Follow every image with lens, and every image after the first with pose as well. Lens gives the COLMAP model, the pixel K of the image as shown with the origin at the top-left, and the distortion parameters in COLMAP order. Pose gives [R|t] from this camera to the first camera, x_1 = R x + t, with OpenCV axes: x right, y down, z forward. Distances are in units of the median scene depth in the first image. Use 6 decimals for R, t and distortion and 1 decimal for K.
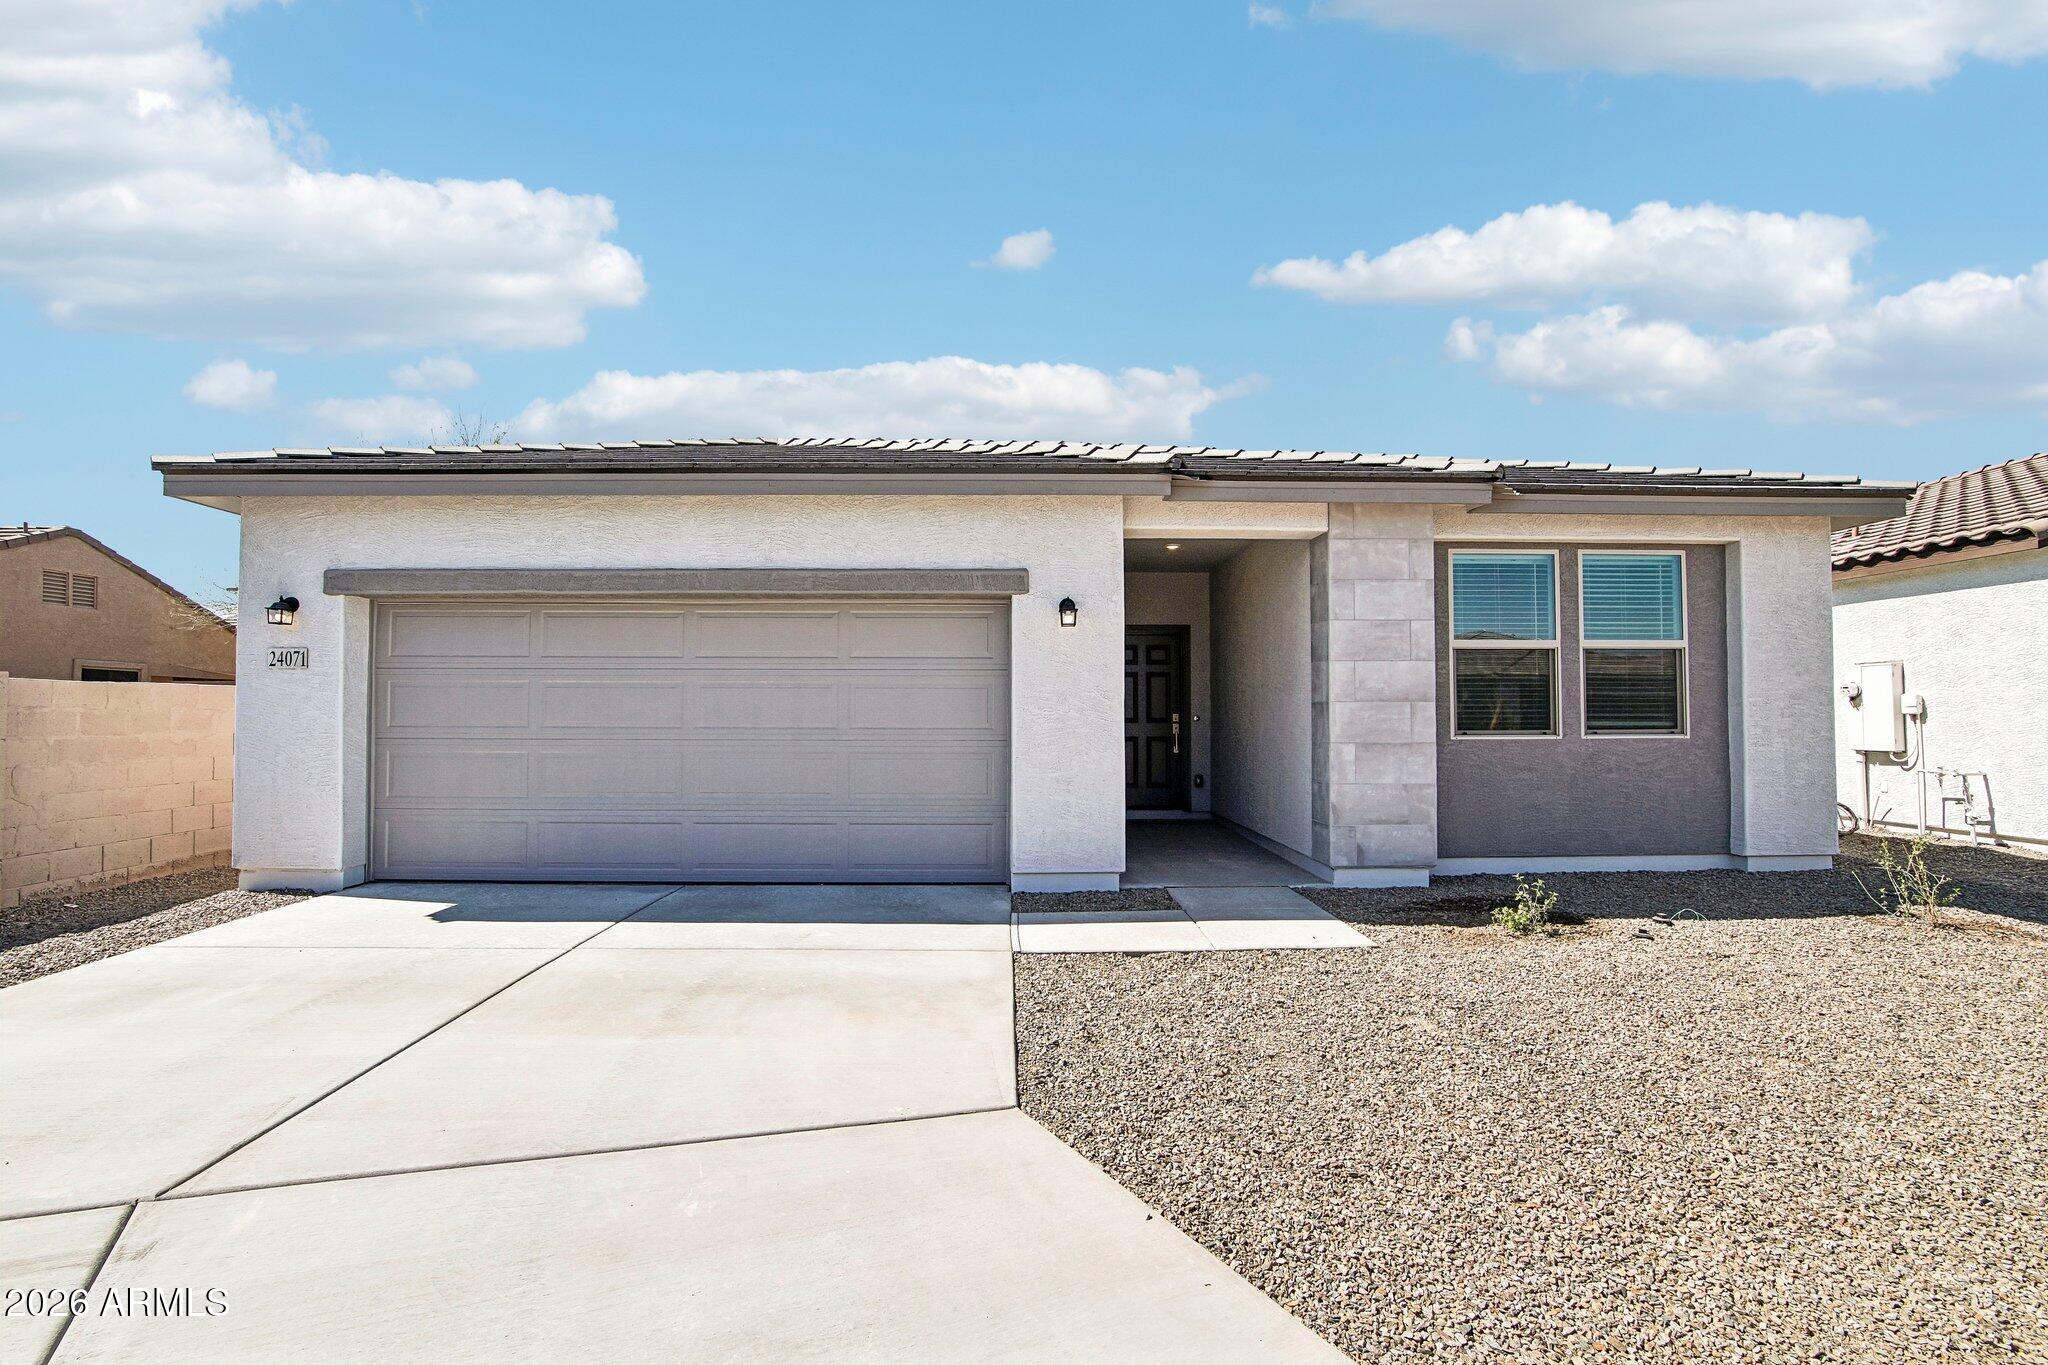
lens RADIAL K [[910.4, 0, 1001.3], [0, 910.4, 689.1], [0, 0, 1]] dist [-0.033493, 0.005189]
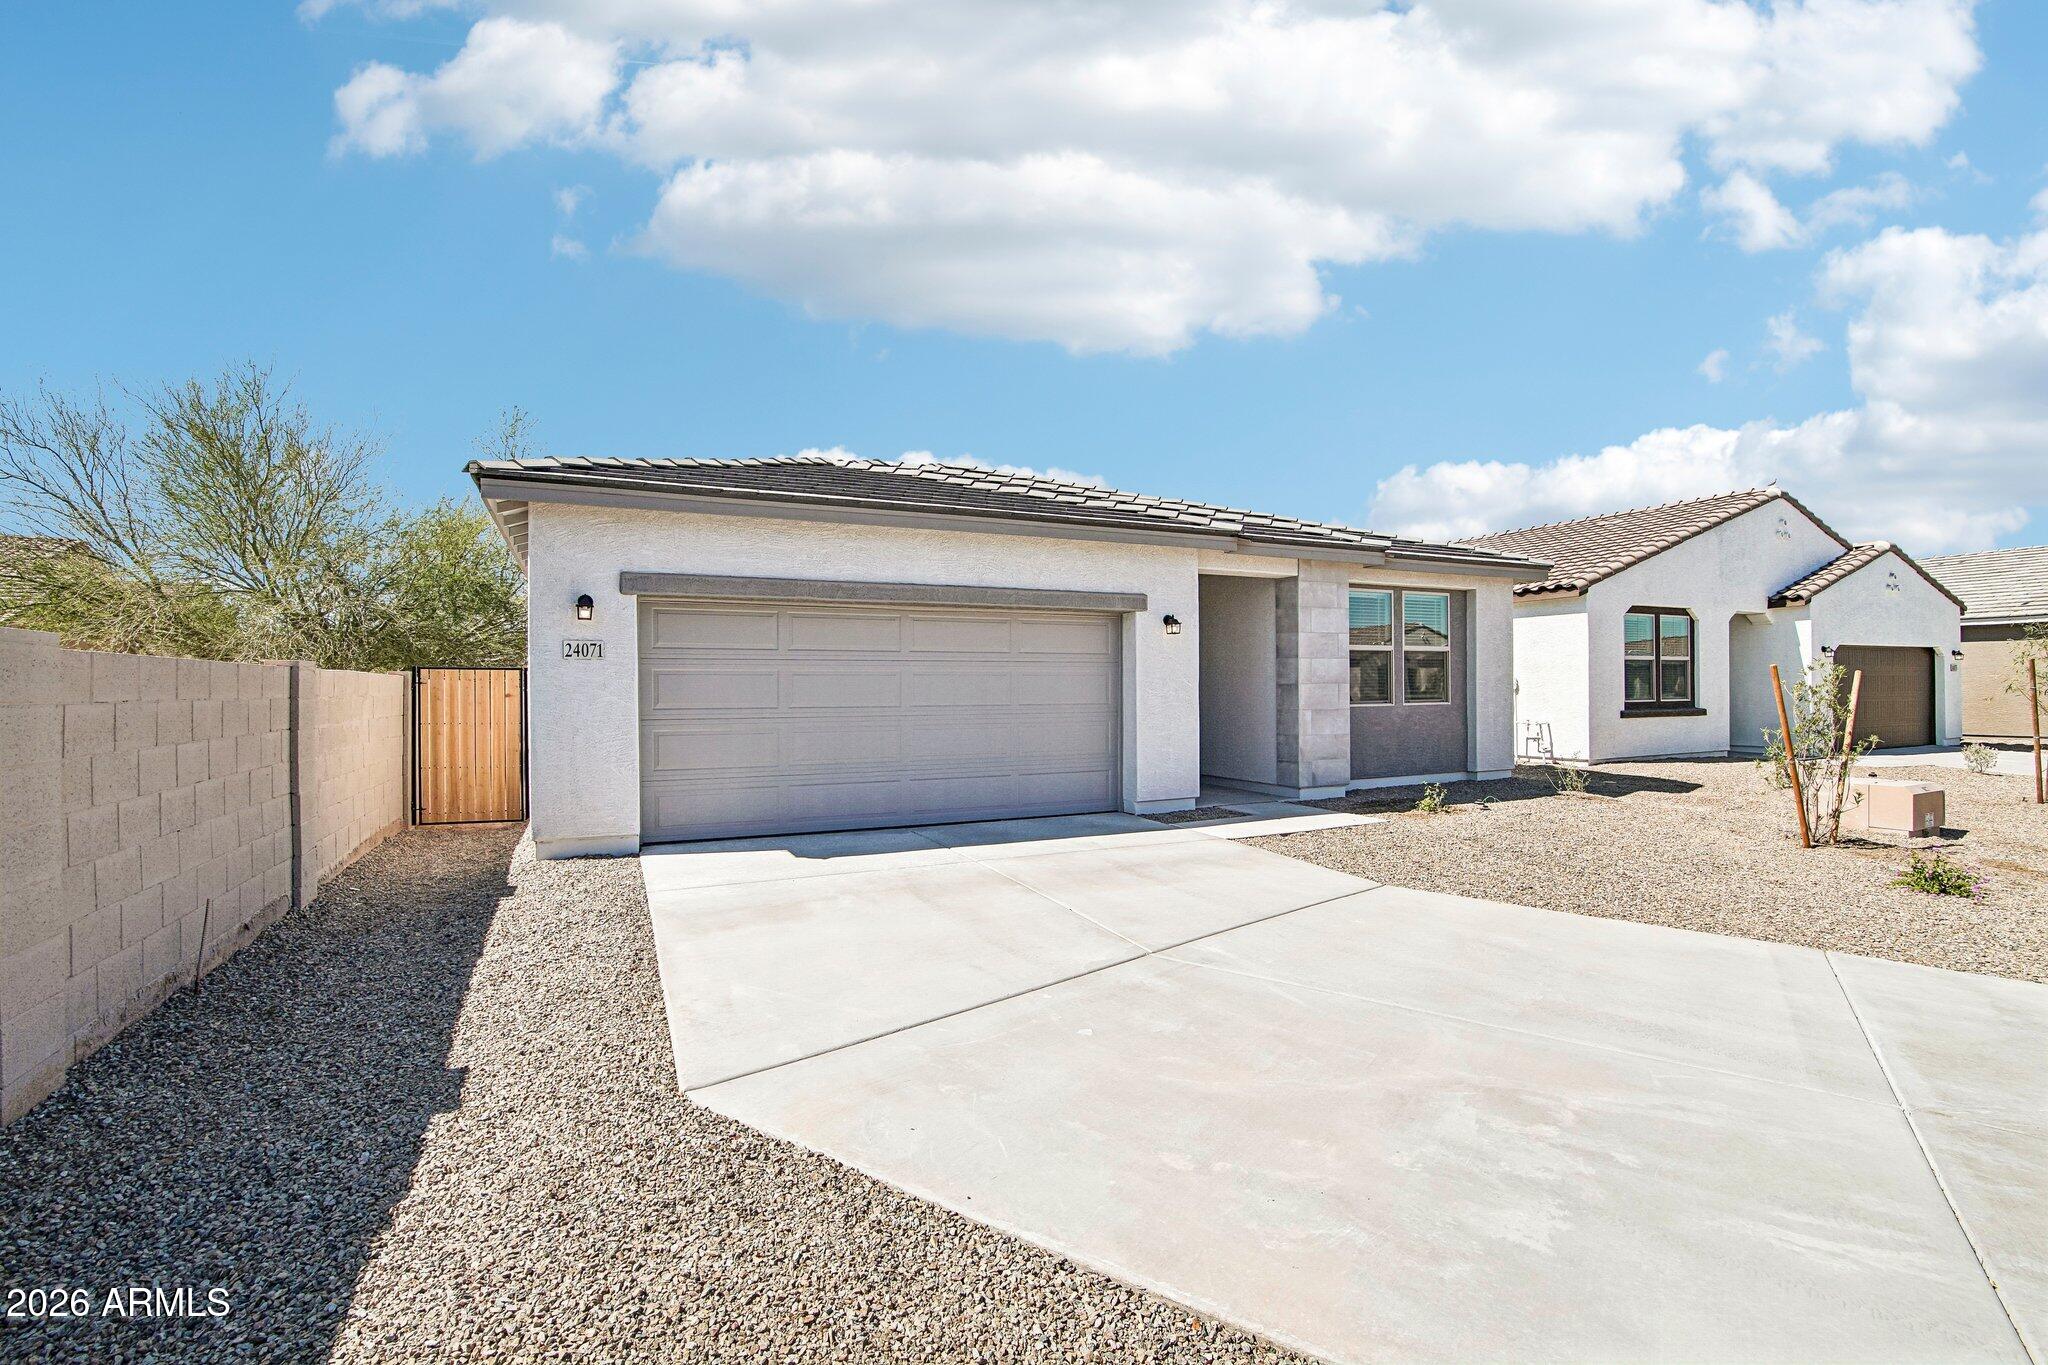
lens RADIAL K [[910.4, 0, 1001.3], [0, 910.4, 689.1], [0, 0, 1]] dist [-0.033493, 0.005189]
pose [[0.914266, -0.007175, 0.405052, -0.755091], [-0.002124, 0.999745, 0.022503, -0.011290], [-0.405110, -0.021434, 0.914017, -0.238758]]
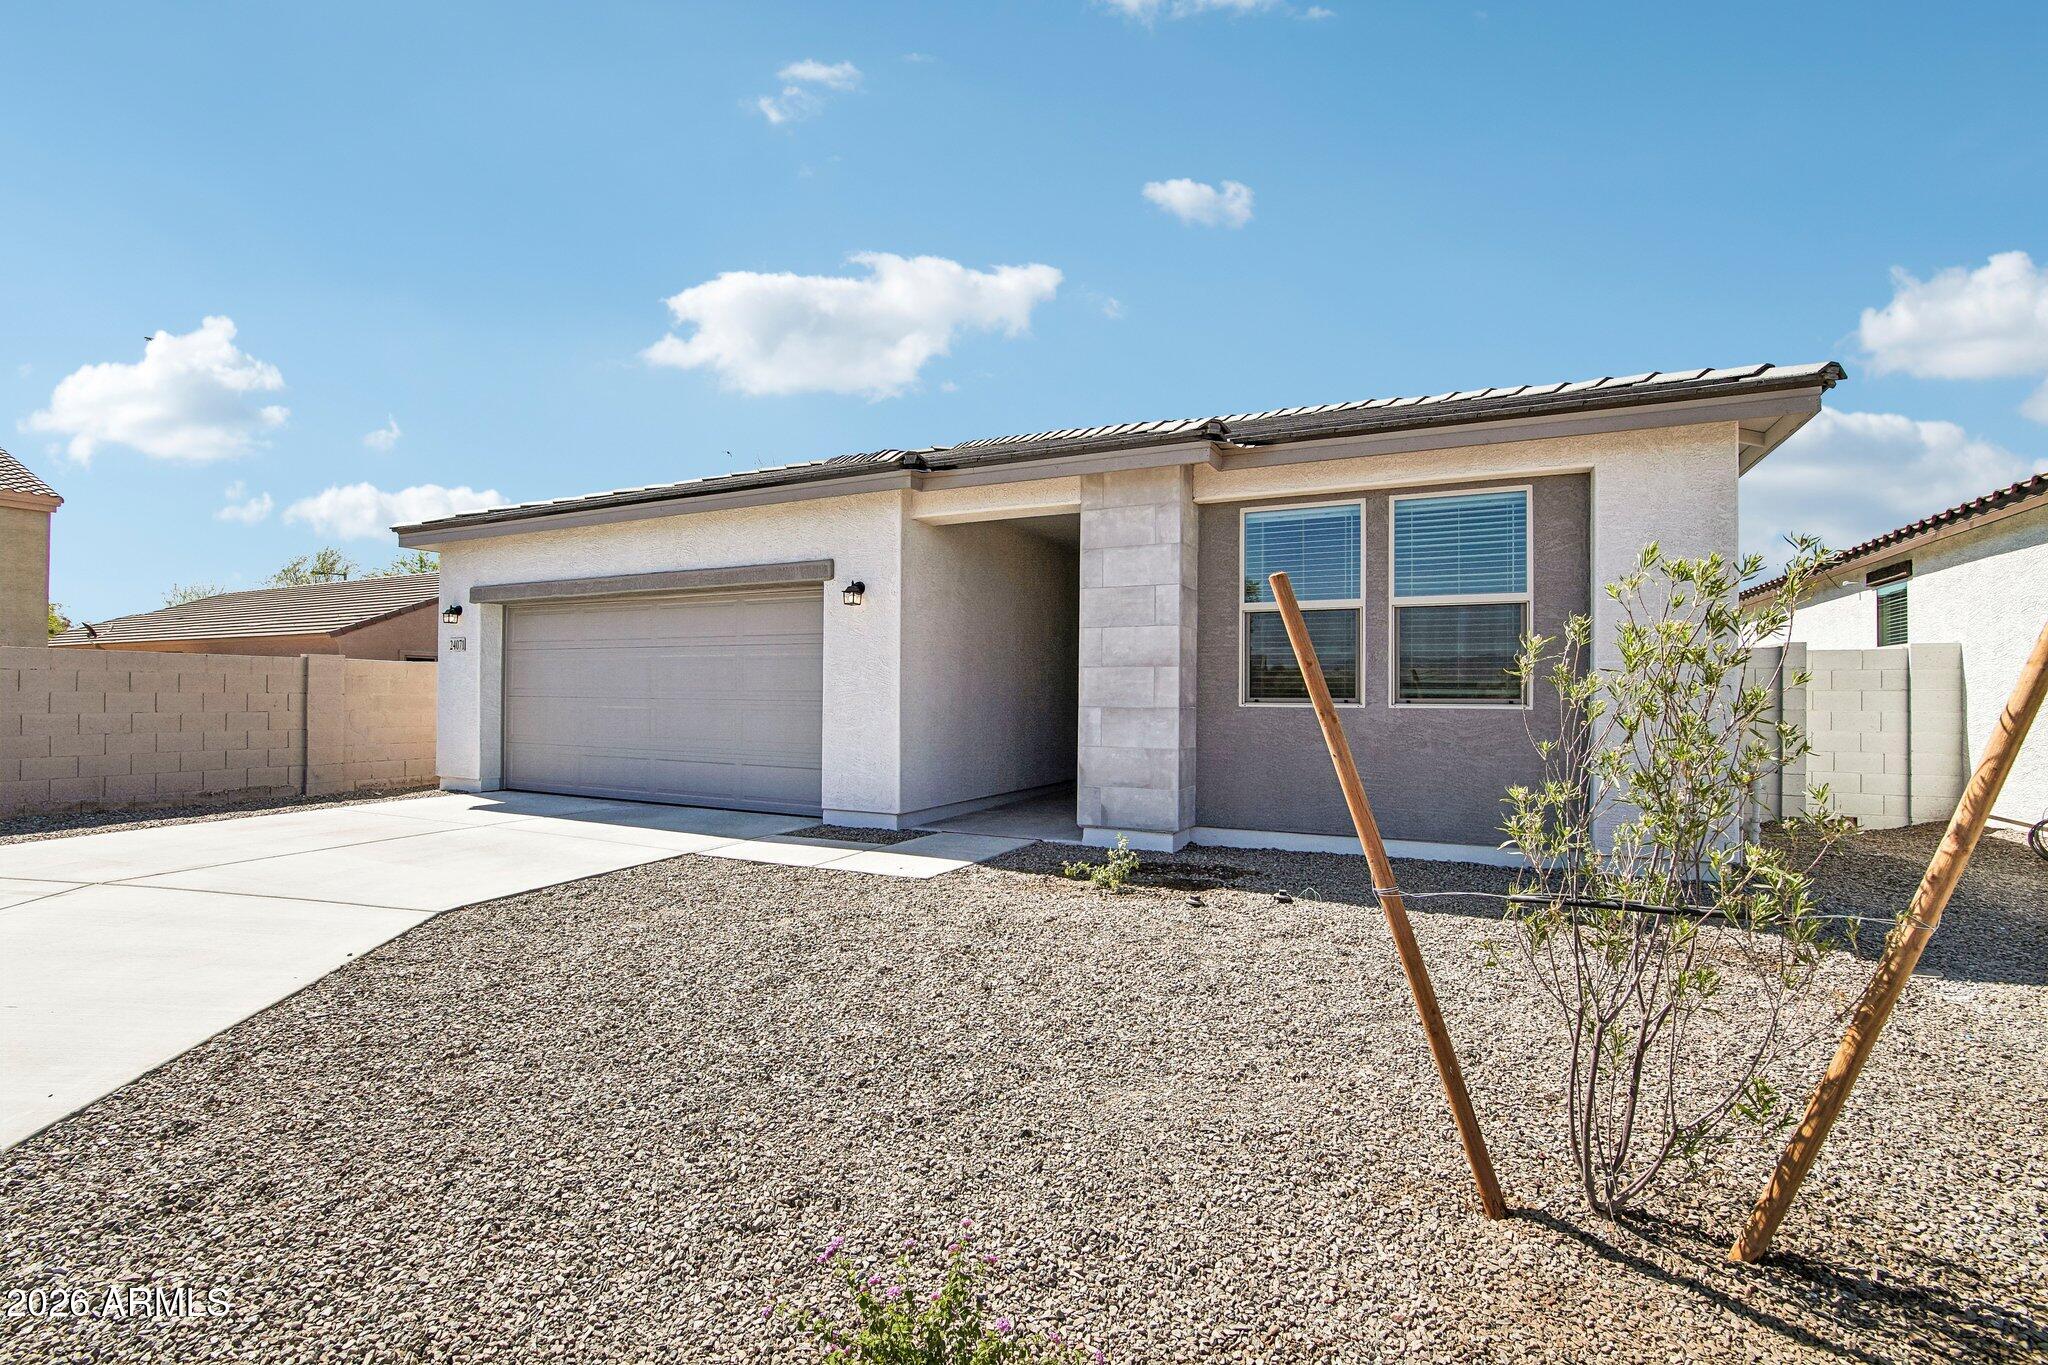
lens RADIAL K [[910.4, 0, 1001.3], [0, 910.4, 689.1], [0, 0, 1]] dist [-0.033493, 0.005189]
pose [[0.887604, 0.004053, -0.460590, 0.766195], [0.003294, 0.999880, 0.015145, 0.022801], [0.460596, -0.014960, 0.887484, 0.027429]]
